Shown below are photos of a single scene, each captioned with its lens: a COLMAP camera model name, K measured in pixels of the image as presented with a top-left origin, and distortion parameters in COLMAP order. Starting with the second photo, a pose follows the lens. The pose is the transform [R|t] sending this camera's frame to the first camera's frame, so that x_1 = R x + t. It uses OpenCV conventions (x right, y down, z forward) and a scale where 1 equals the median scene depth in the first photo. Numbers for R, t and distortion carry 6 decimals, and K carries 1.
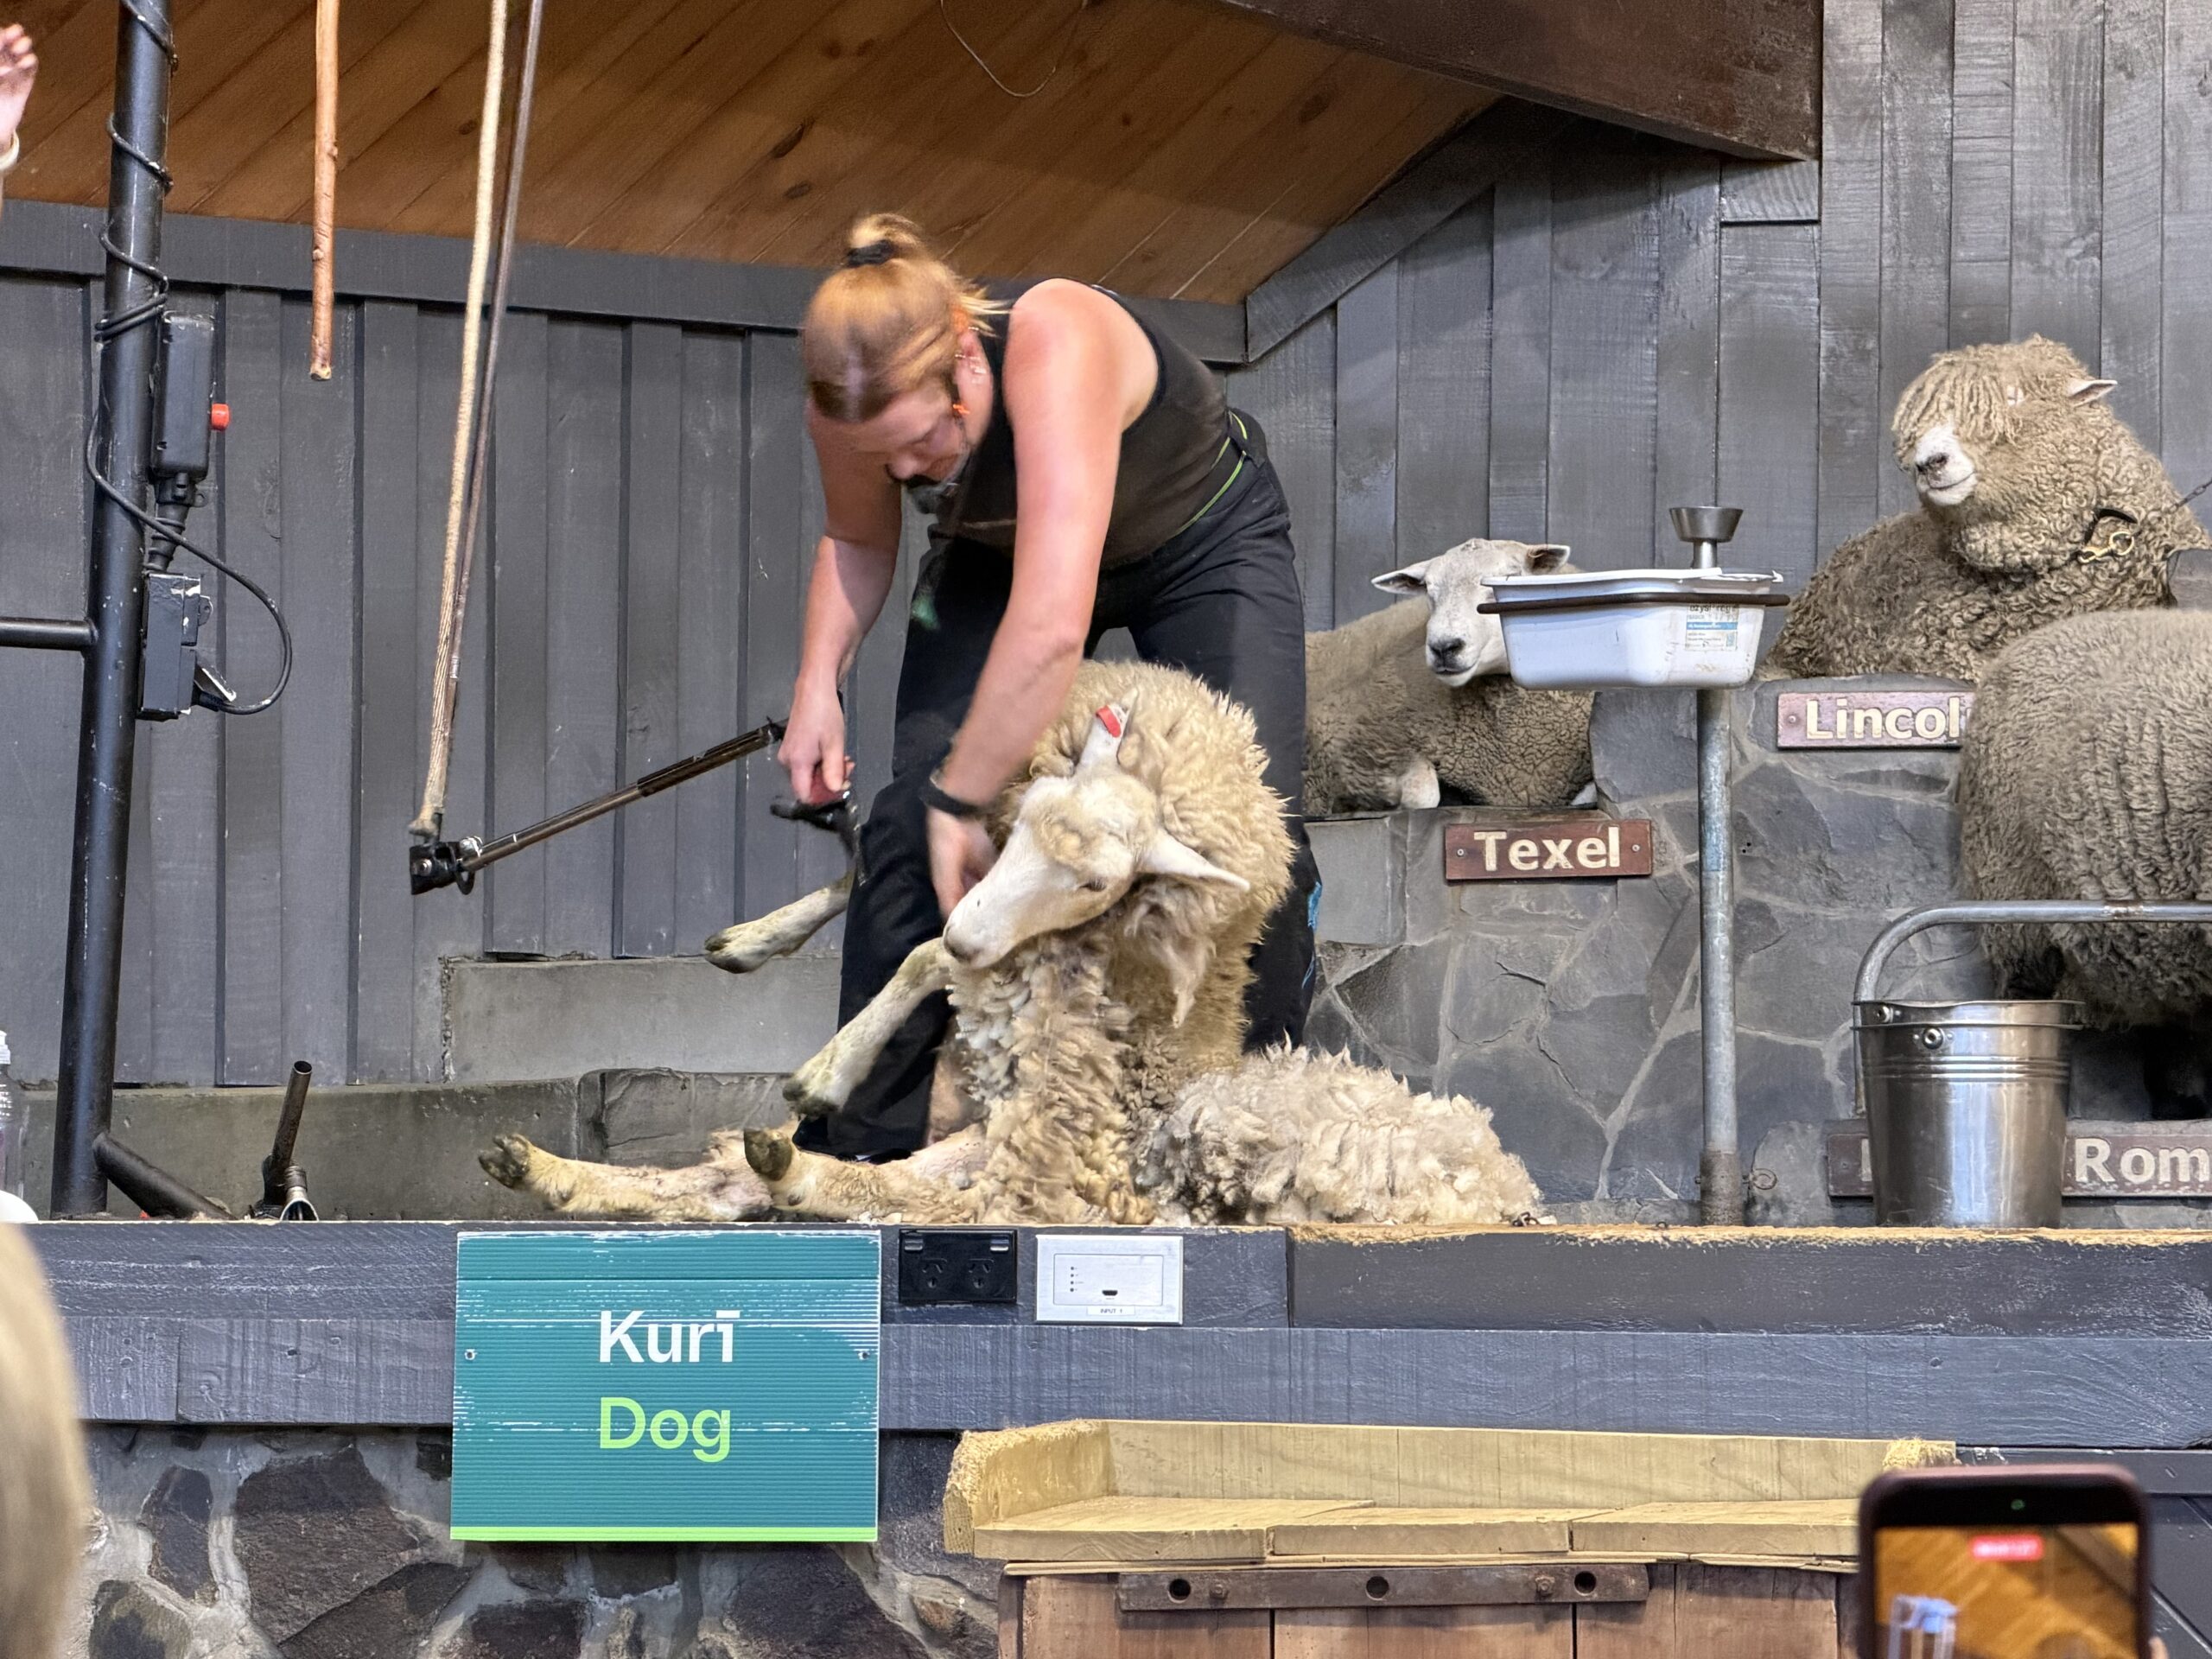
lens RADIAL K [[7679.8, 0, 1113.0], [0, 7679.8, 826.7], [0, 0, 1]] dist [0.299646, 0.000000]
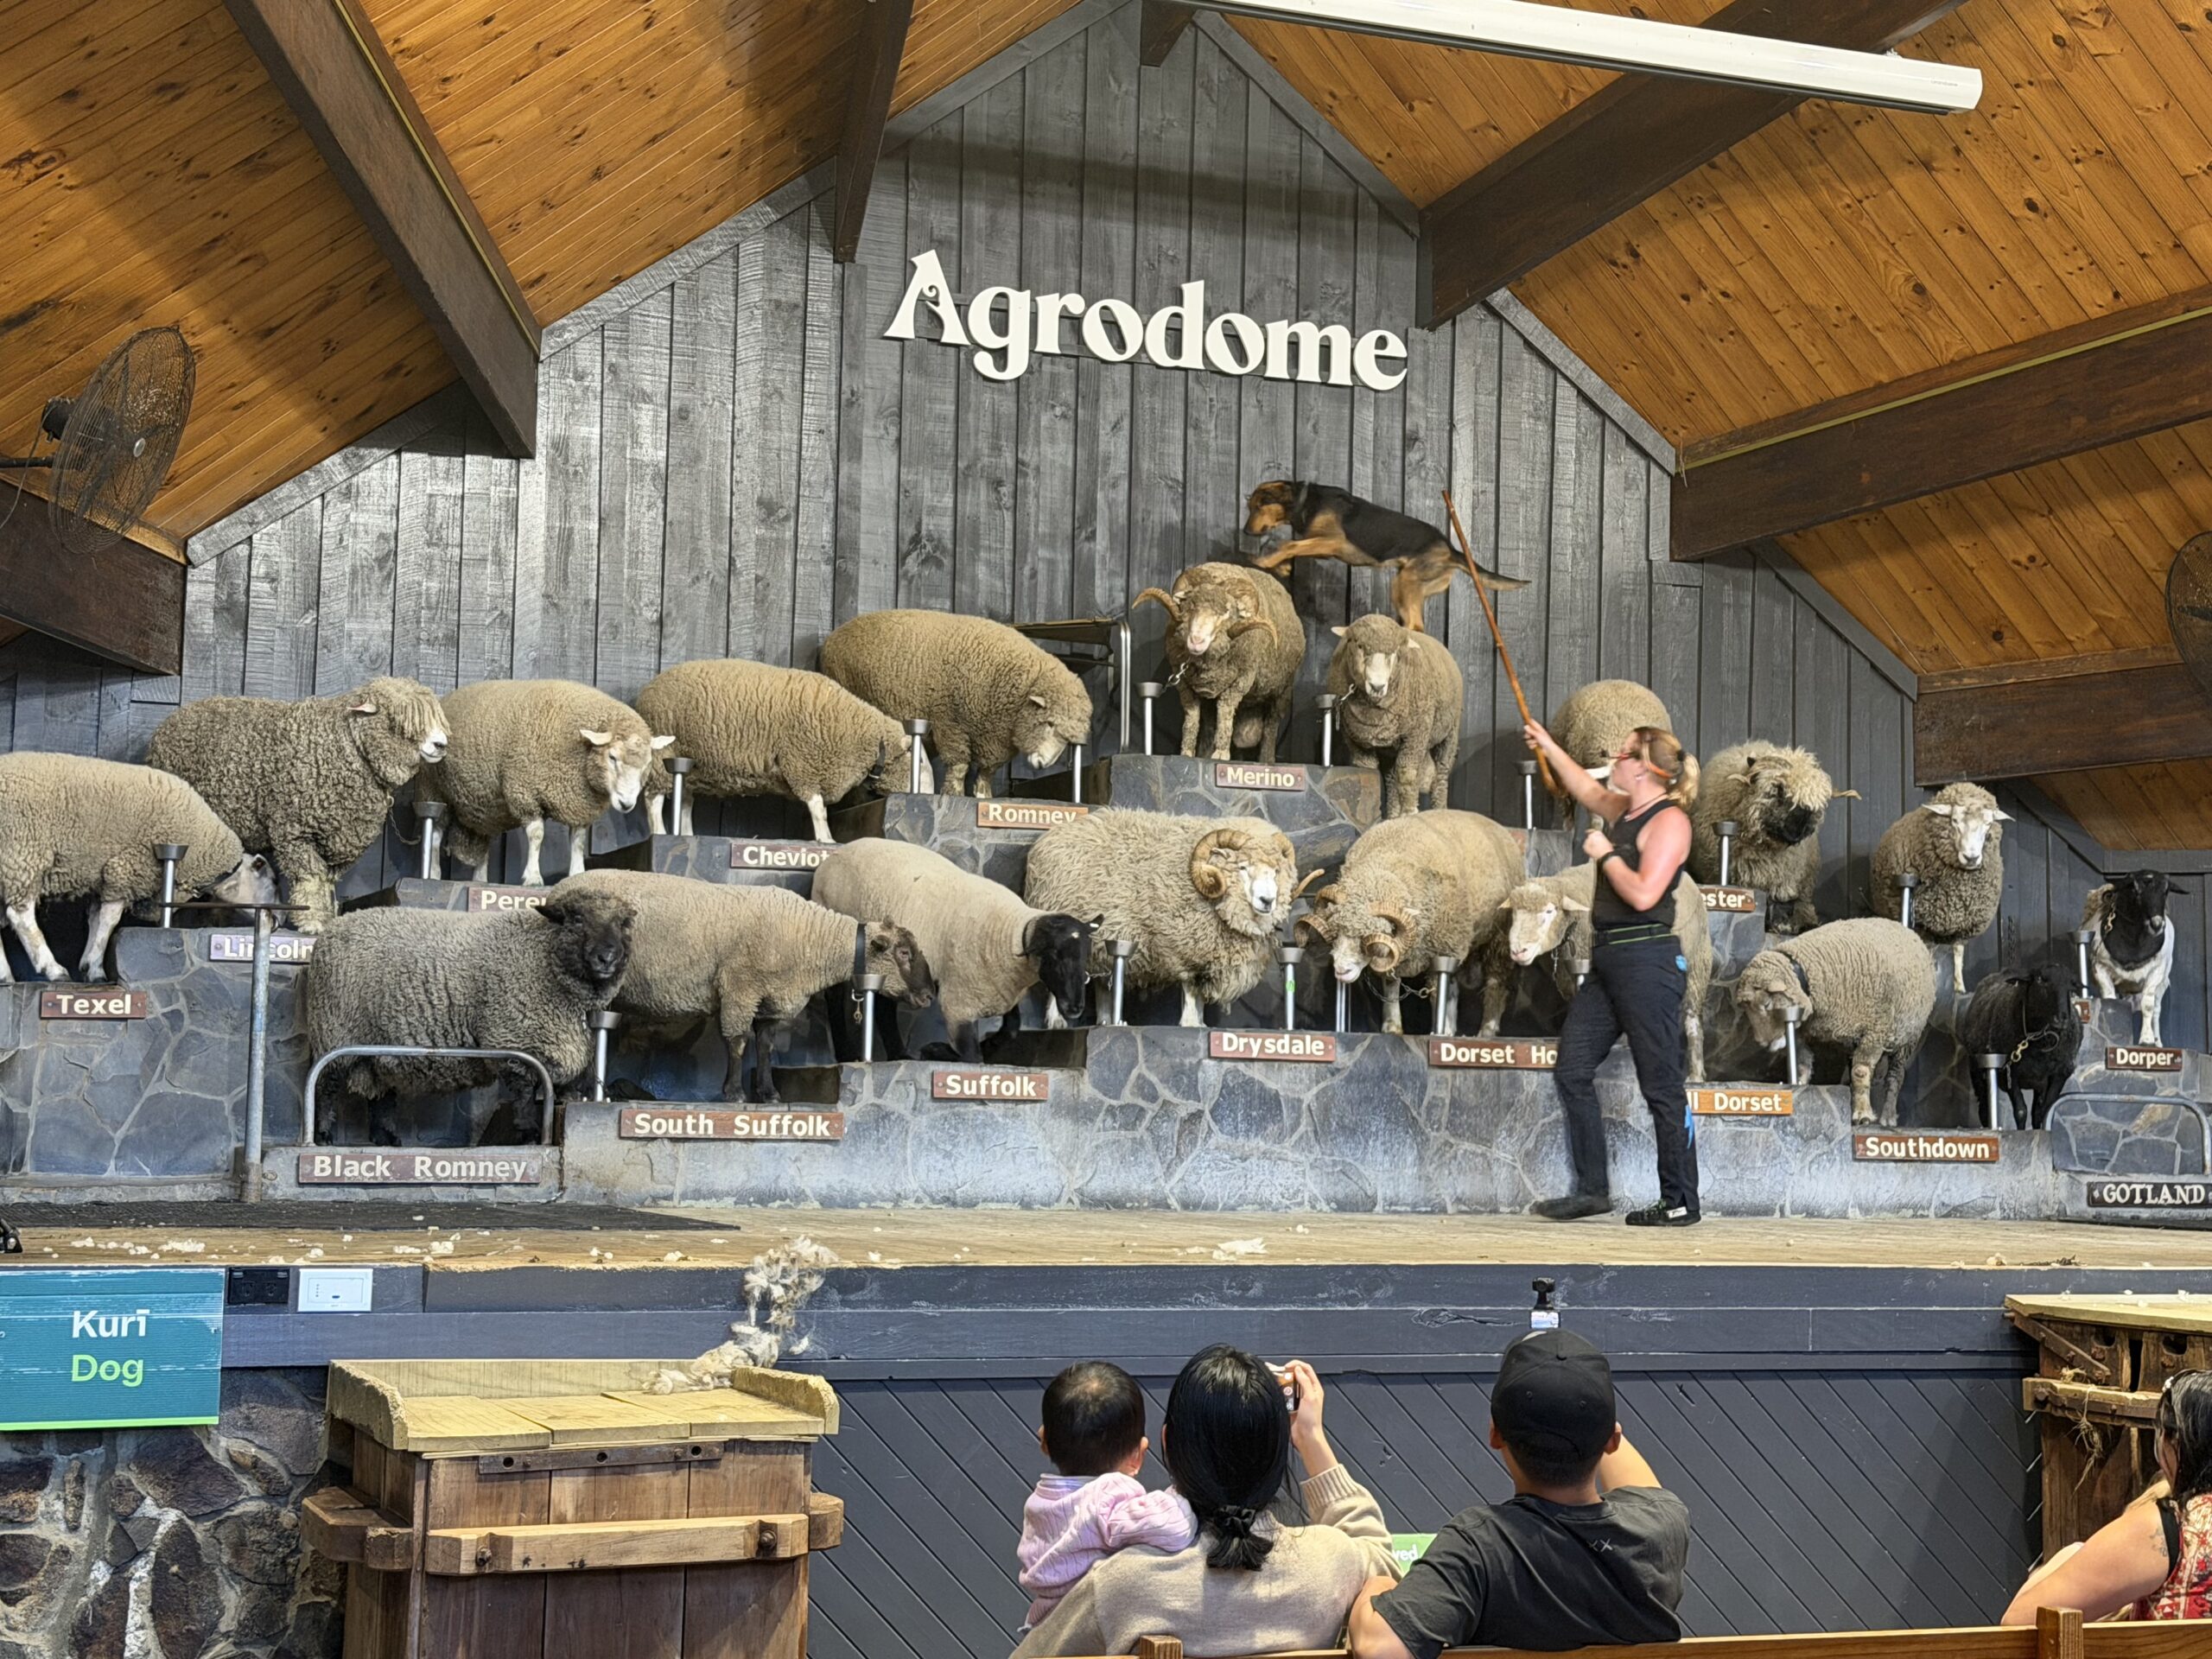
lens RADIAL K [[3331.5, 0, 1115.3], [0, 3331.5, 812.6], [0, 0, 1]] dist [0.123237, 0.000000]
pose [[0.856901, 0.057501, 0.512263, -0.253127], [-0.045241, 0.998313, -0.036381, -0.040180], [-0.513491, 0.008000, 0.858058, 0.096392]]
